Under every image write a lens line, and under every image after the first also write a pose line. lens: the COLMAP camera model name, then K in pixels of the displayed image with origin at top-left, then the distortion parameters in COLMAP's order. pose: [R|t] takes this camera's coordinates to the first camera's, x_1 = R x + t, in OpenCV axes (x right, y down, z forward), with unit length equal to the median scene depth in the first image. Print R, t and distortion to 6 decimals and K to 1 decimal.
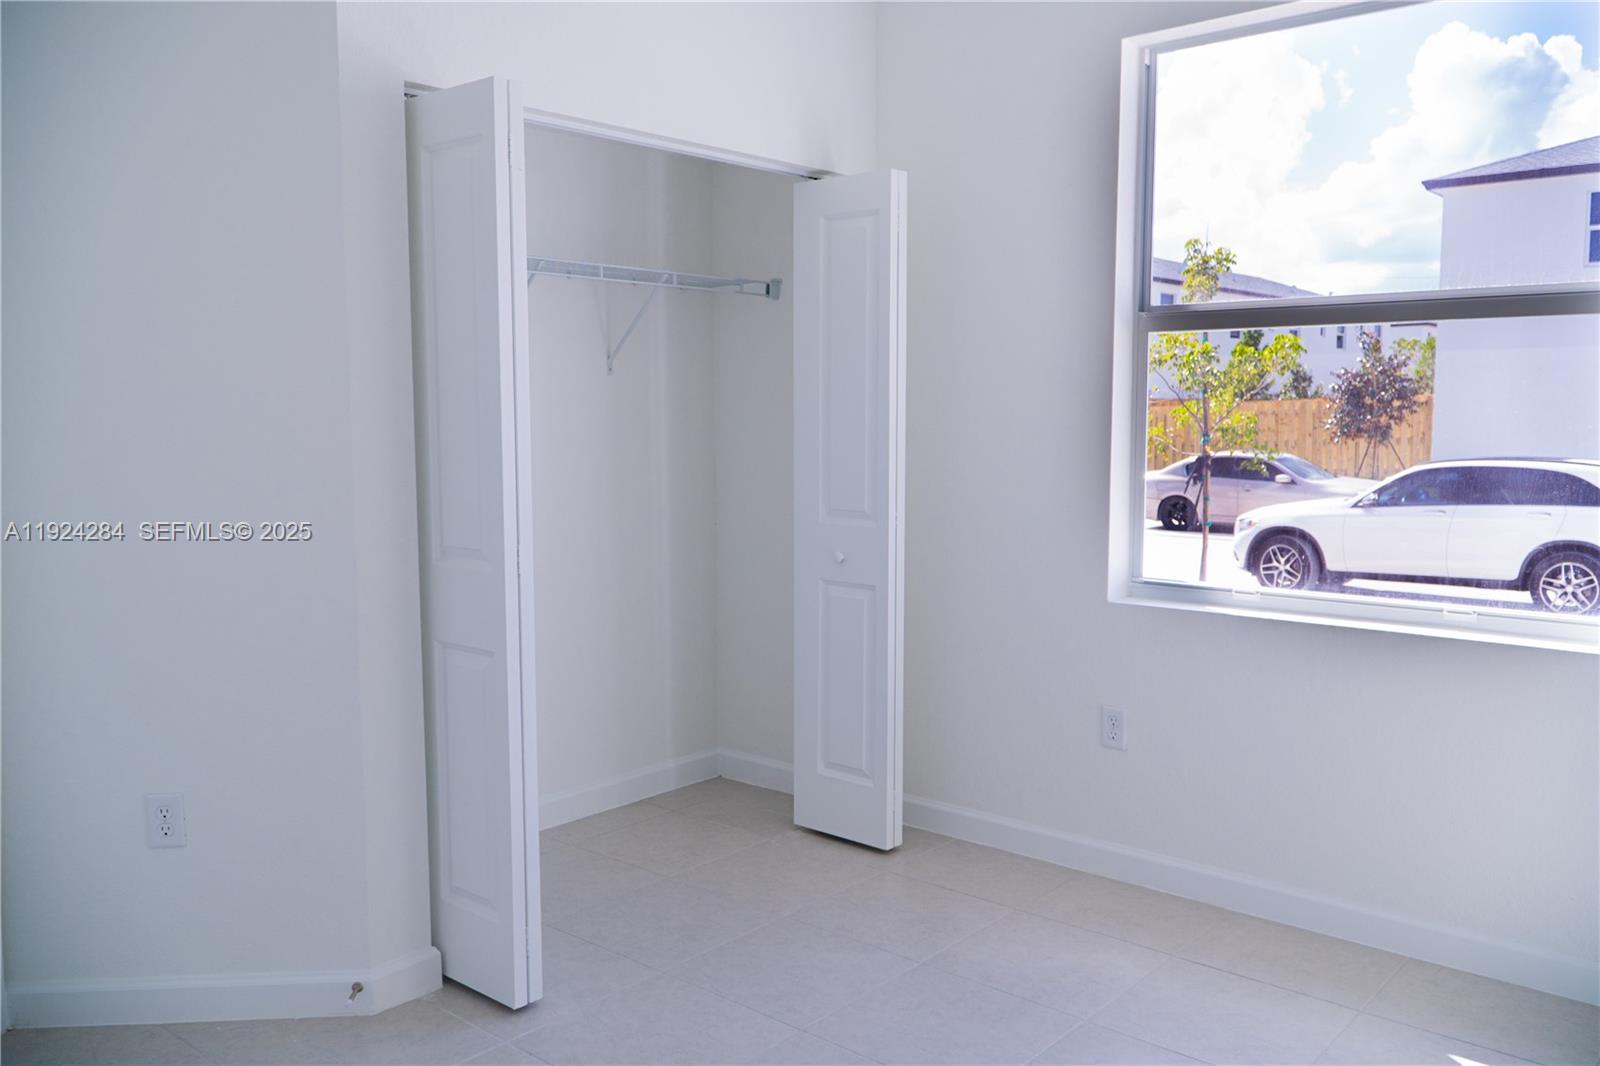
lens RADIAL K [[1287.7, 0, 809.2], [0, 1287.7, 532.0], [0, 0, 1]] dist [-0.002398, 0.007338]
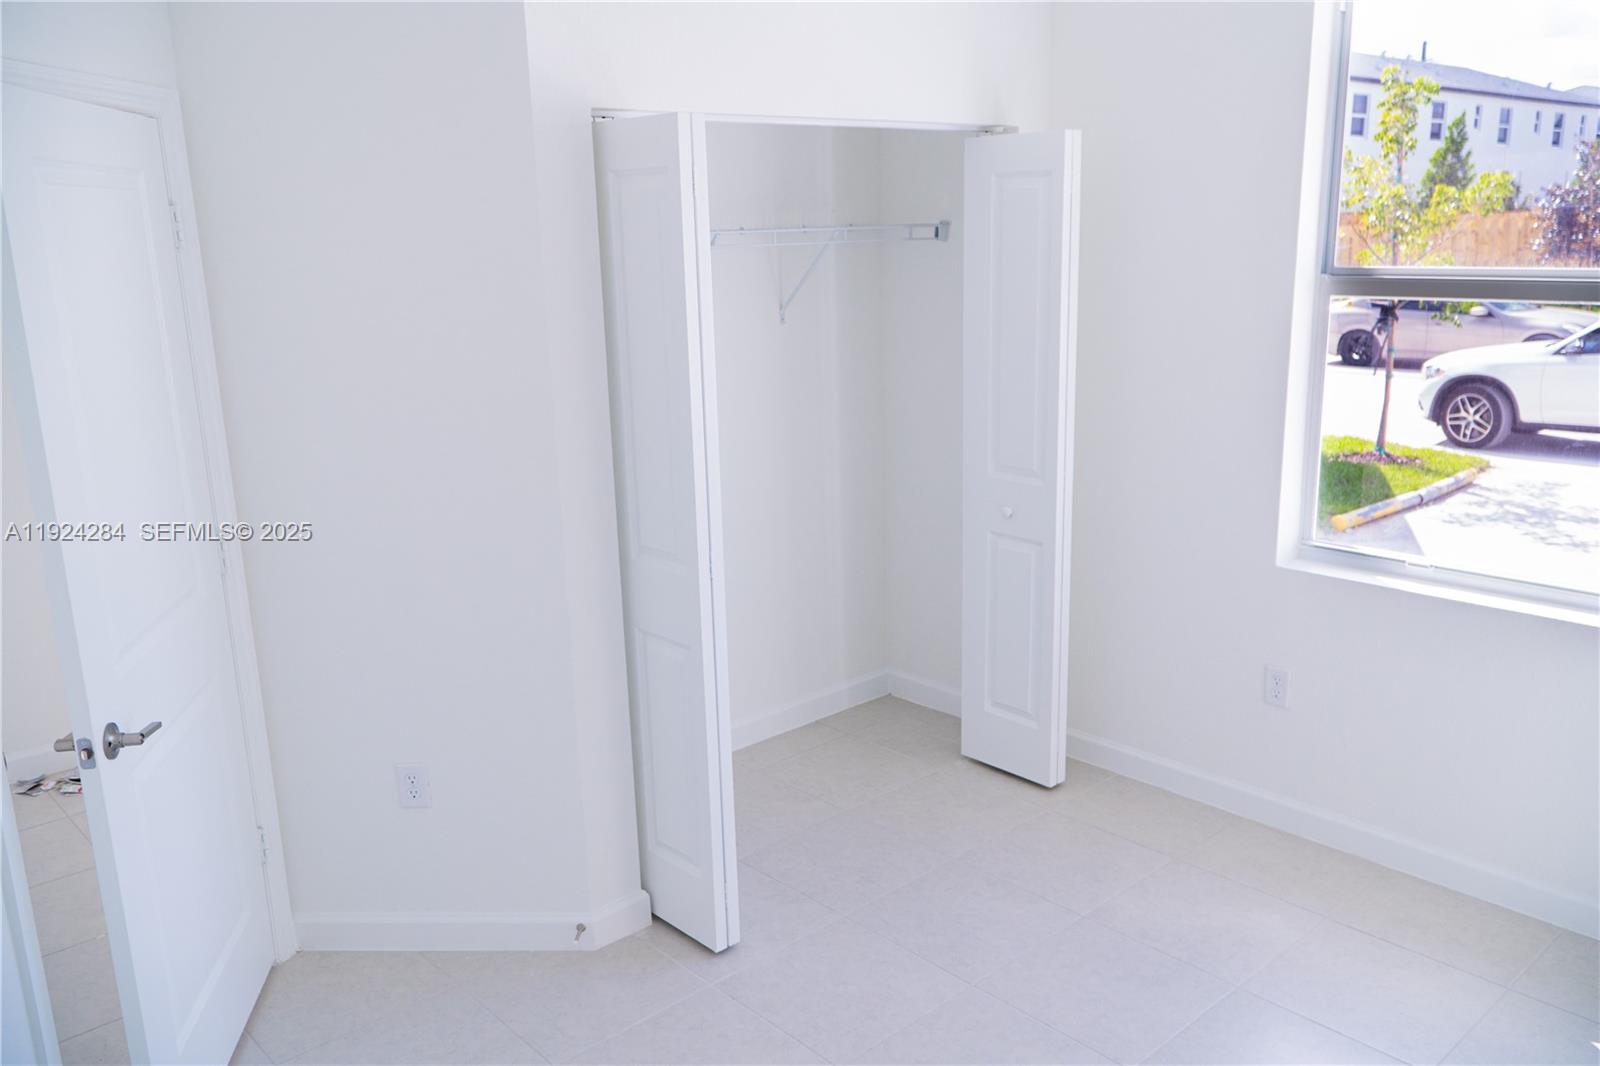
lens RADIAL K [[1289.8, 0, 800.0], [0, 1289.8, 533.0], [0, 0, 1]] dist [-0.000041, -0.000334]
pose [[0.991876, 0.004761, -0.127120, -0.009340], [0.014244, 0.988858, 0.148177, -0.110775], [0.126409, -0.148784, 0.980757, -0.033021]]
